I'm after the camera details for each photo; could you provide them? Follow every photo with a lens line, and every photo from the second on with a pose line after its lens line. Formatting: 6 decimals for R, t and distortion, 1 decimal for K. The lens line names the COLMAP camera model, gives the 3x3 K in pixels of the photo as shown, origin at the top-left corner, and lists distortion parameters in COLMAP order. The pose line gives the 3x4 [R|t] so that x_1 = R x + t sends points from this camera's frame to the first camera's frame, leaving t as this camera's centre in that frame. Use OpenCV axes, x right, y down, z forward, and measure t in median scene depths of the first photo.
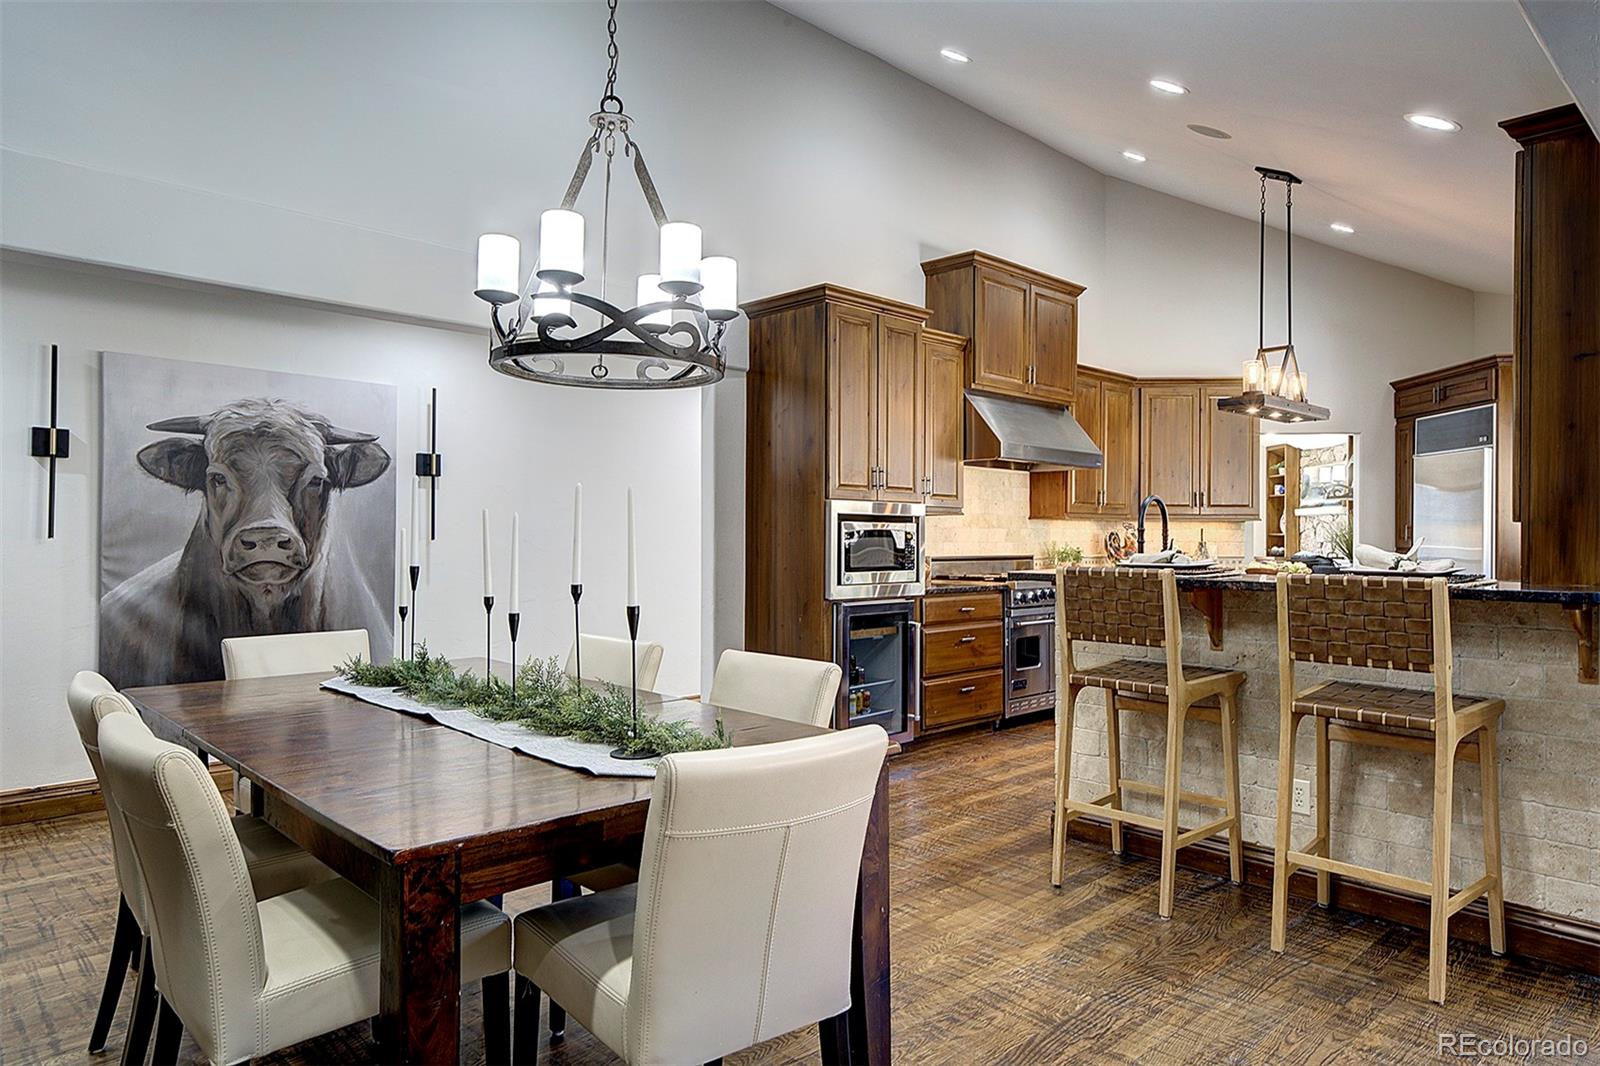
lens RADIAL K [[1003.2, 0, 793.5], [0, 1003.2, 533.4], [0, 0, 1]] dist [0.001049, 0.001081]
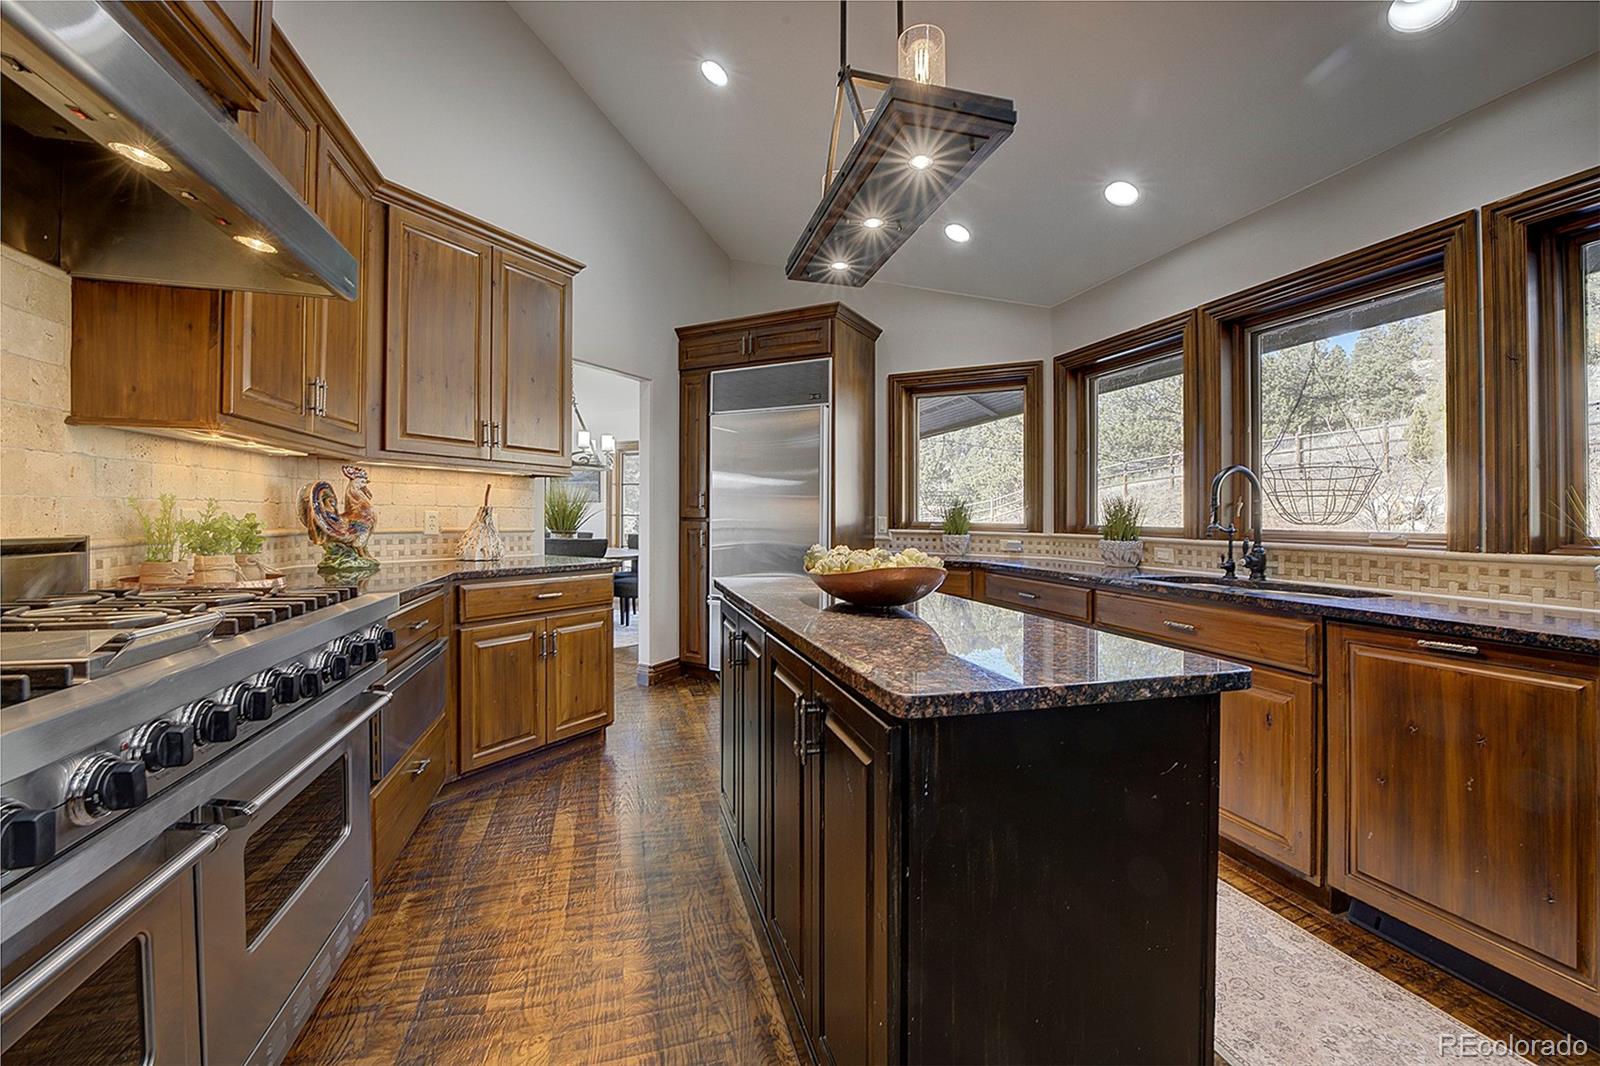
lens RADIAL K [[644.3, 0, 816.0], [0, 644.3, 526.5], [0, 0, 1]] dist [-0.019858, -0.000486]
pose [[0.448014, -0.009238, 0.893979, 0.162316], [-0.015428, 0.999718, 0.018063, 0.011050], [-0.893894, -0.021885, 0.447745, 0.693202]]
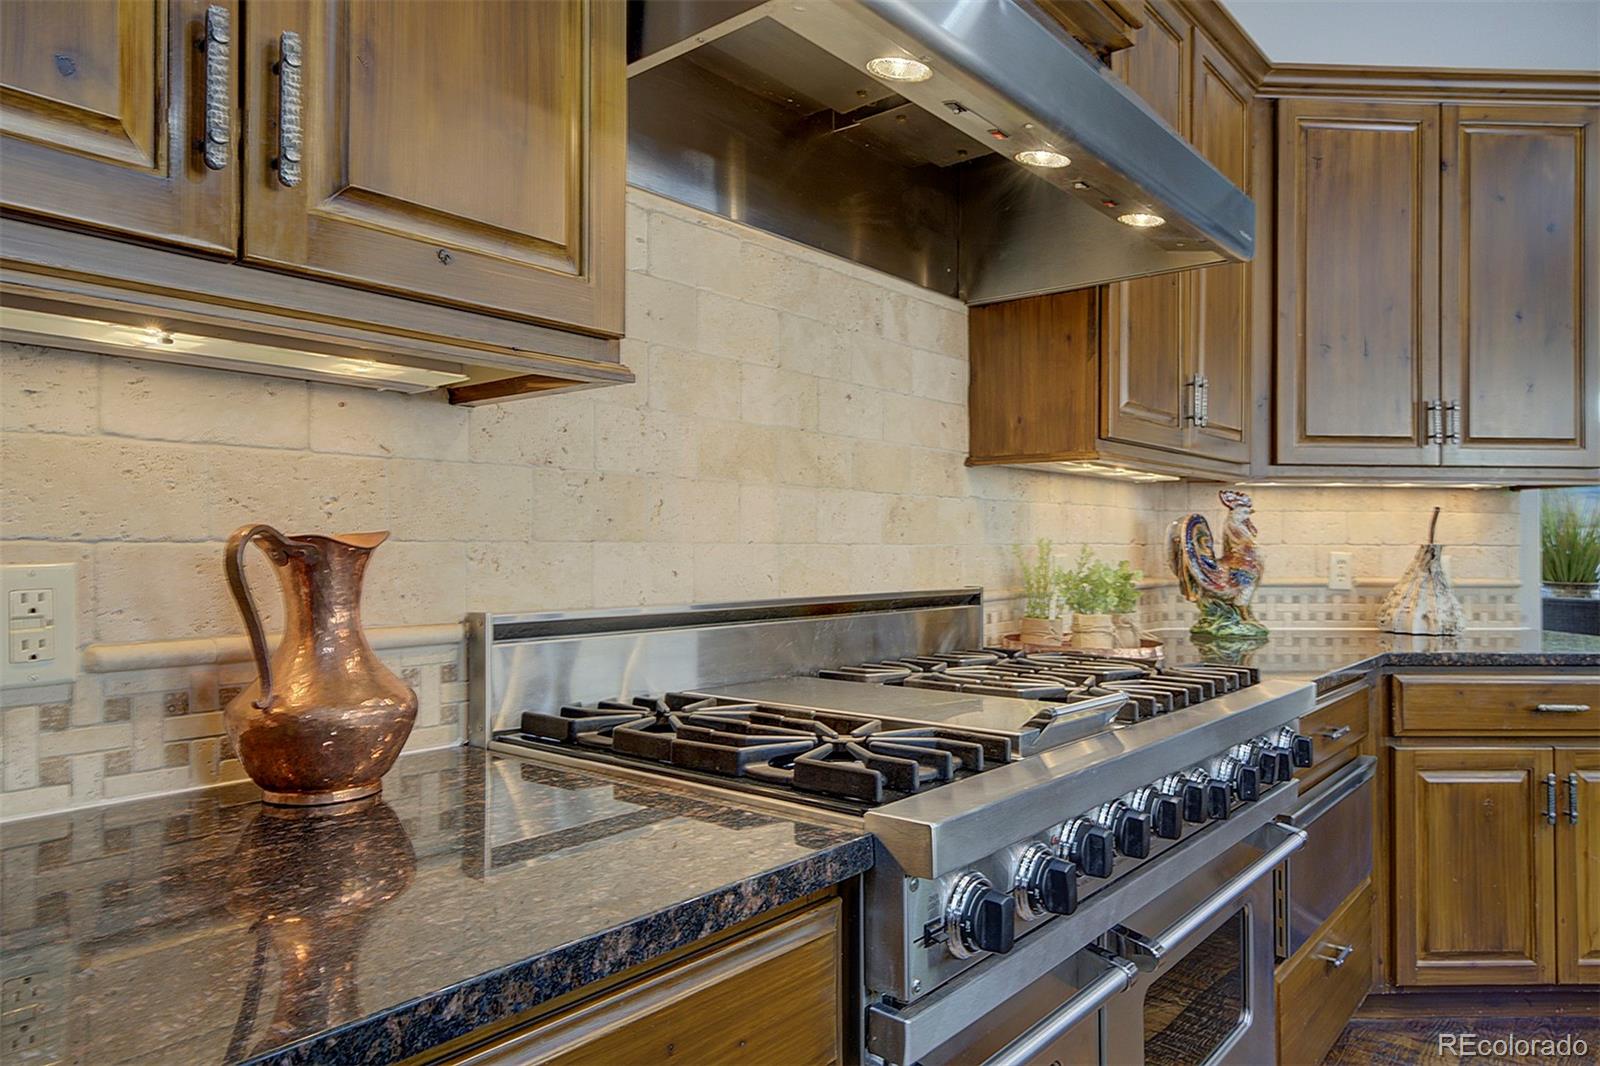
lens RADIAL K [[1051.9, 0, 806.5], [0, 1051.9, 547.1], [0, 0, 1]] dist [0.022573, -0.003657]
pose [[0.993100, -0.000366, 0.117269, 0.150937], [-0.000276, 0.999985, 0.005465, 0.007968], [-0.117269, -0.005459, 0.993085, 0.693106]]
